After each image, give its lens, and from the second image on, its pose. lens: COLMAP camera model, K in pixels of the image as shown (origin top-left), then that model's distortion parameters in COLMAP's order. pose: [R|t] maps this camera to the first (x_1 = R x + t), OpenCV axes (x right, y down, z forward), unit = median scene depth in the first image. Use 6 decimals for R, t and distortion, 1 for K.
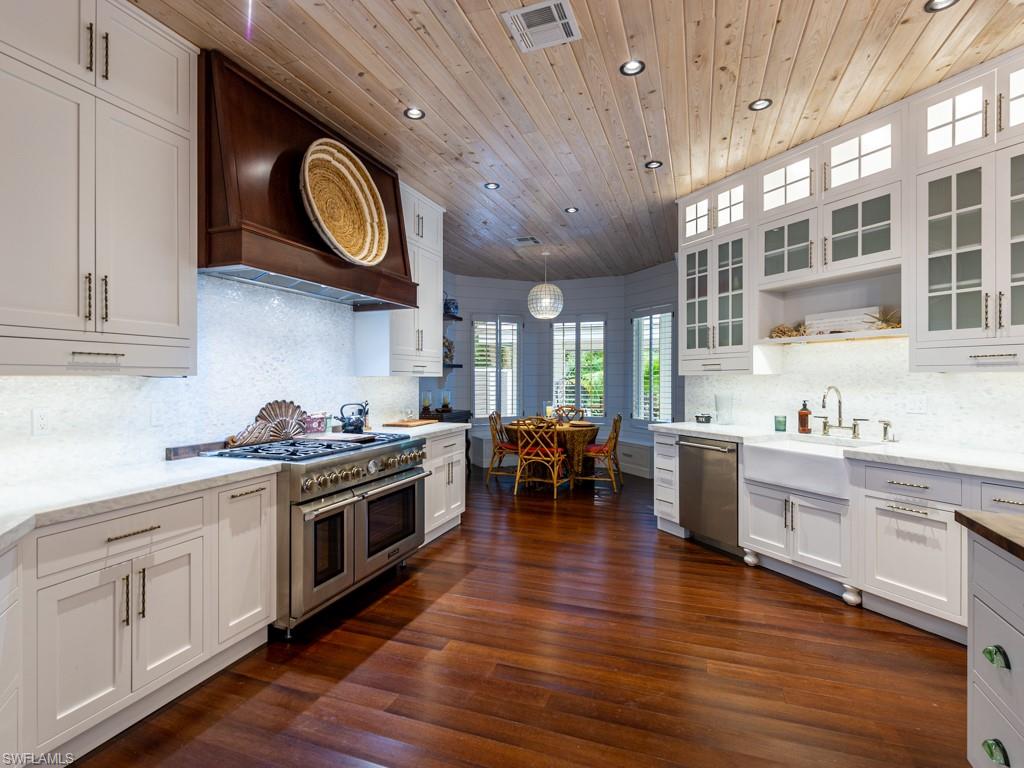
lens RADIAL K [[516.1, 0, 501.0], [0, 516.1, 383.8], [0, 0, 1]] dist [-0.002269, -0.000759]
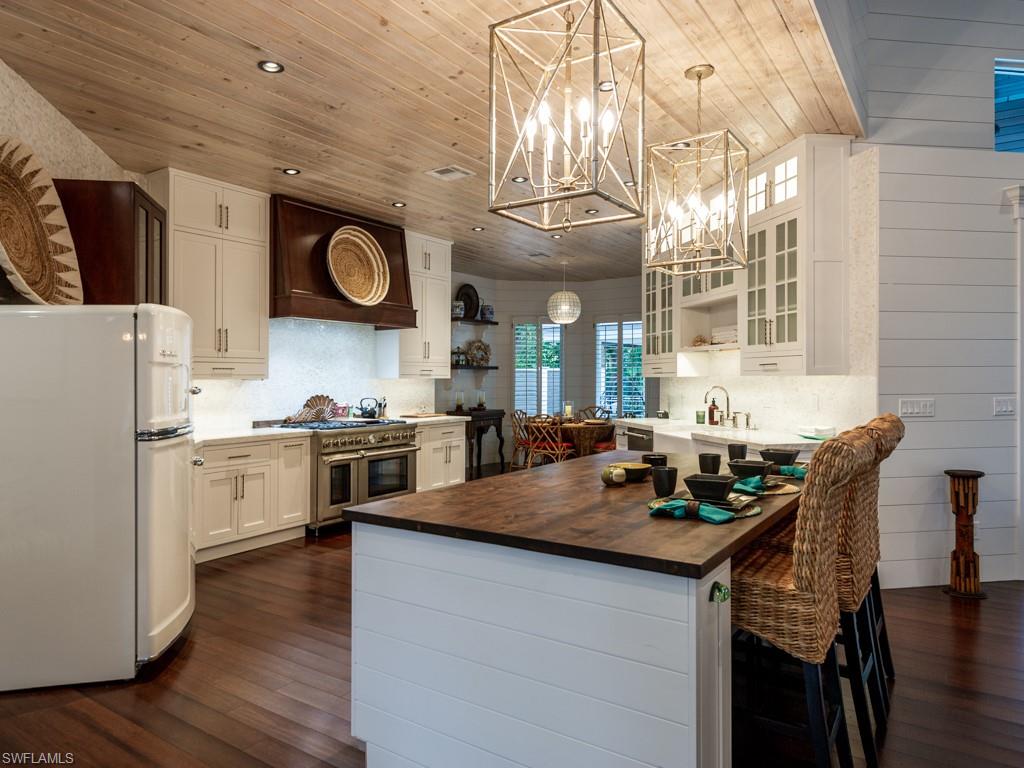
lens RADIAL K [[674.4, 0, 461.9], [0, 674.4, 378.9], [0, 0, 1]] dist [0.001686, -0.000128]
pose [[0.963588, -0.000922, -0.267390, 0.495372], [-0.001623, 0.999955, -0.009298, 0.002863], [0.267387, 0.009394, 0.963543, -0.780019]]
